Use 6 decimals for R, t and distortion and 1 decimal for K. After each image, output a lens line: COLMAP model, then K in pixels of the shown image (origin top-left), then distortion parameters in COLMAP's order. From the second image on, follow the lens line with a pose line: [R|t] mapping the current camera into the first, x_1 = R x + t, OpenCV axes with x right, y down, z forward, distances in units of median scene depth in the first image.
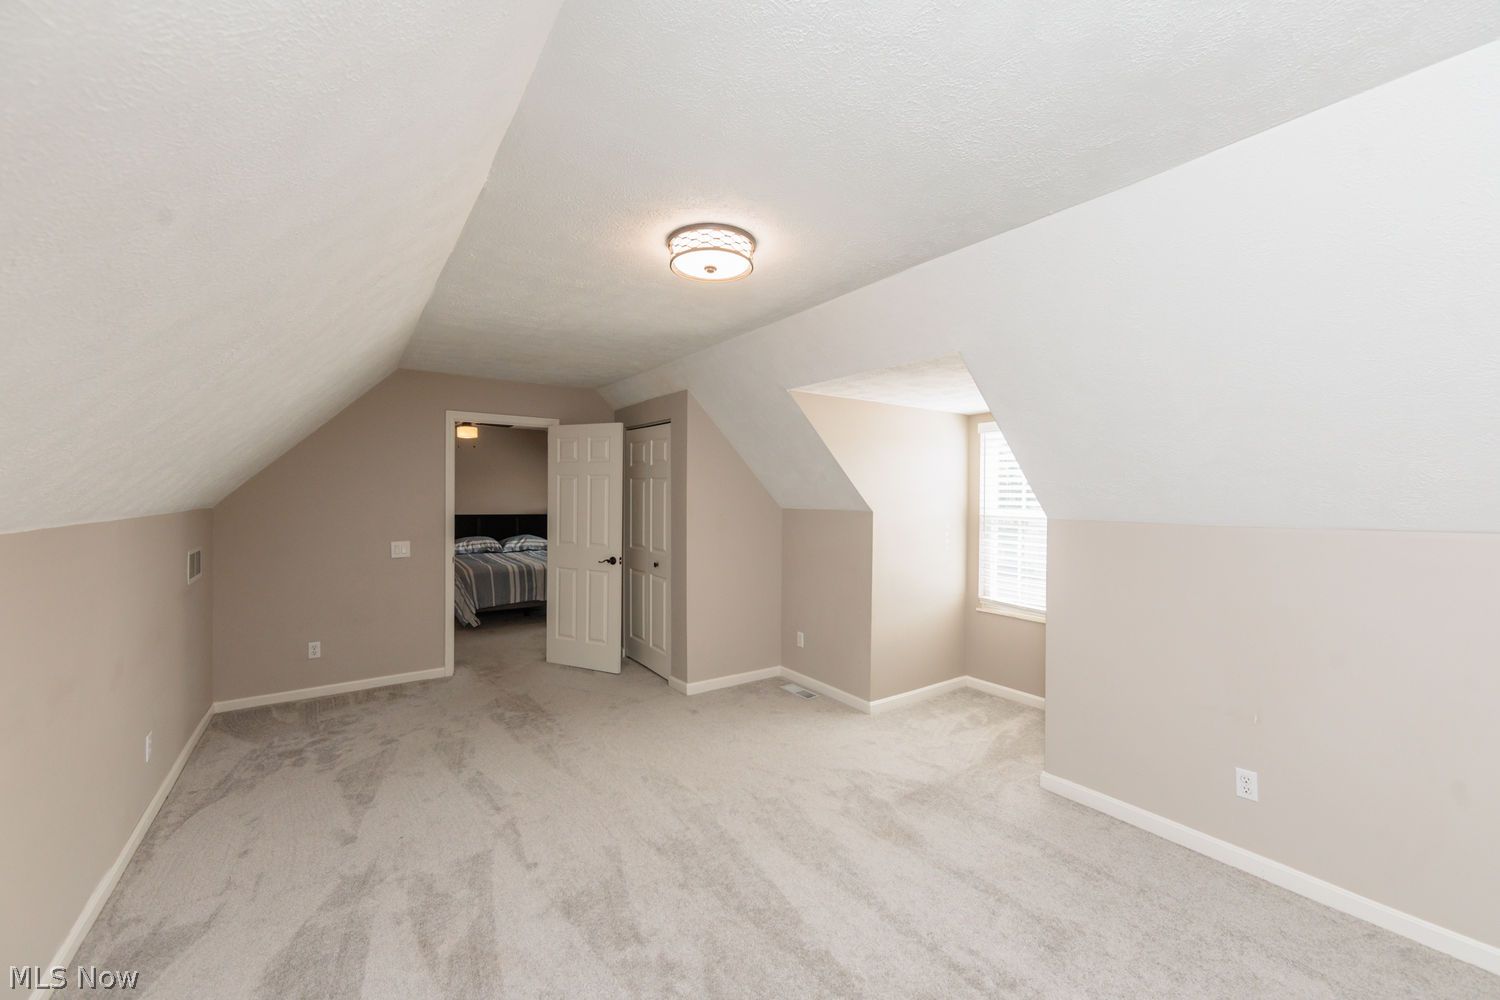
lens RADIAL K [[588.4, 0, 747.1], [0, 588.4, 498.8], [0, 0, 1]] dist [-0.001546, -0.000030]
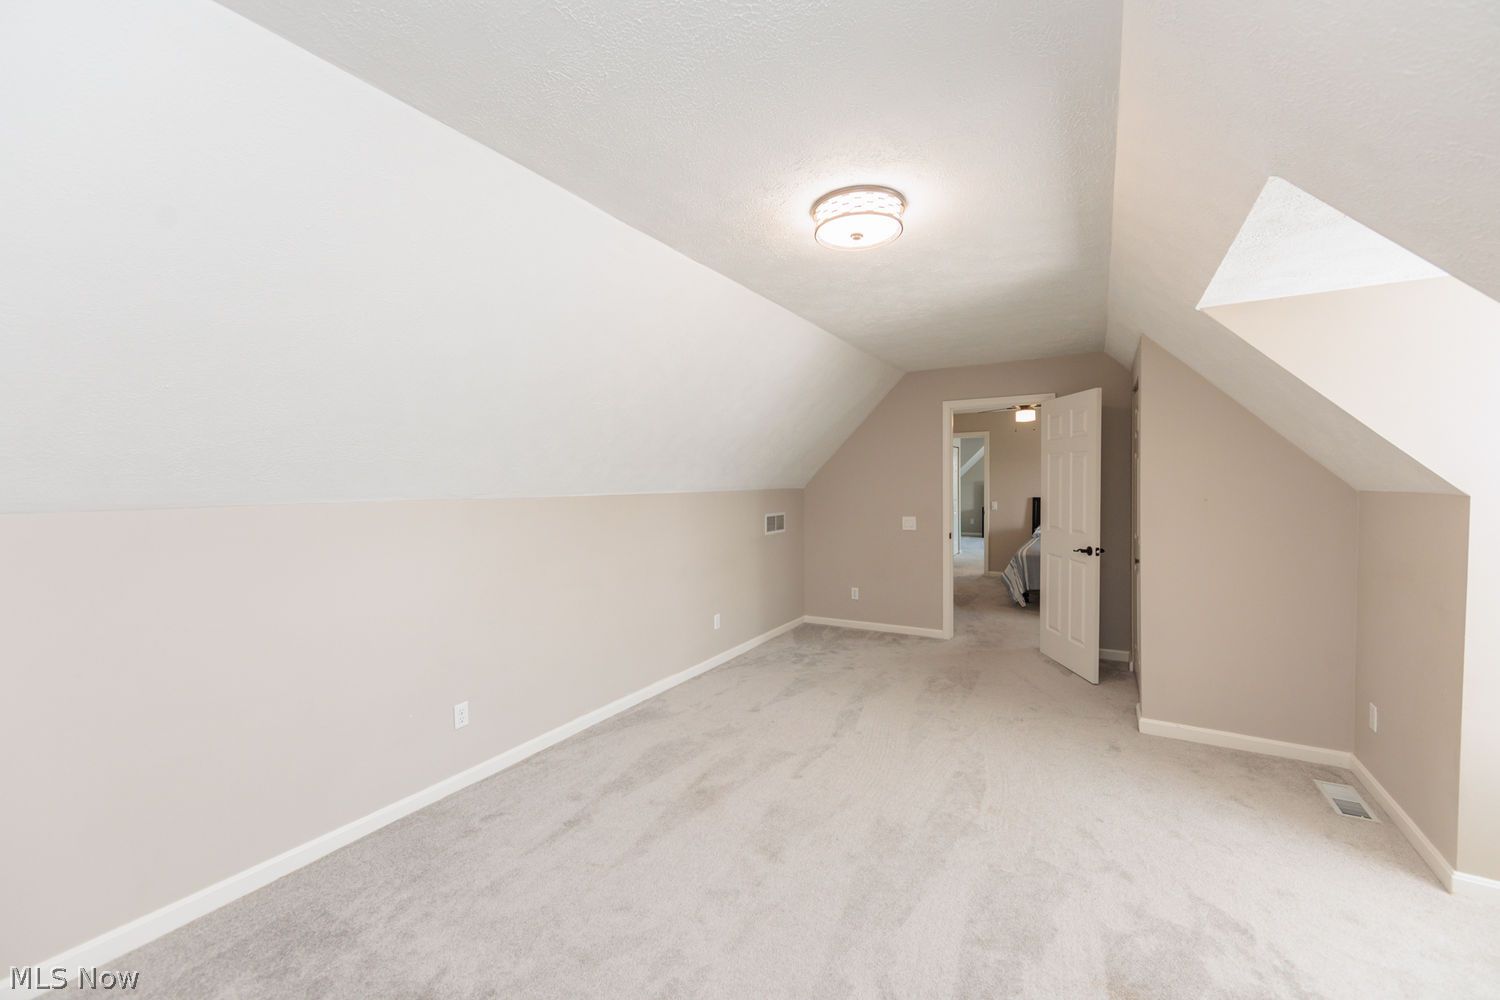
lens RADIAL K [[585.1, 0, 754.6], [0, 585.1, 501.7], [0, 0, 1]] dist [0.000916, -0.000570]
pose [[0.413215, 0.020417, -0.910405, 0.401662], [0.008292, 0.999623, 0.026182, 0.008383], [0.910596, -0.018368, 0.412889, 0.240673]]
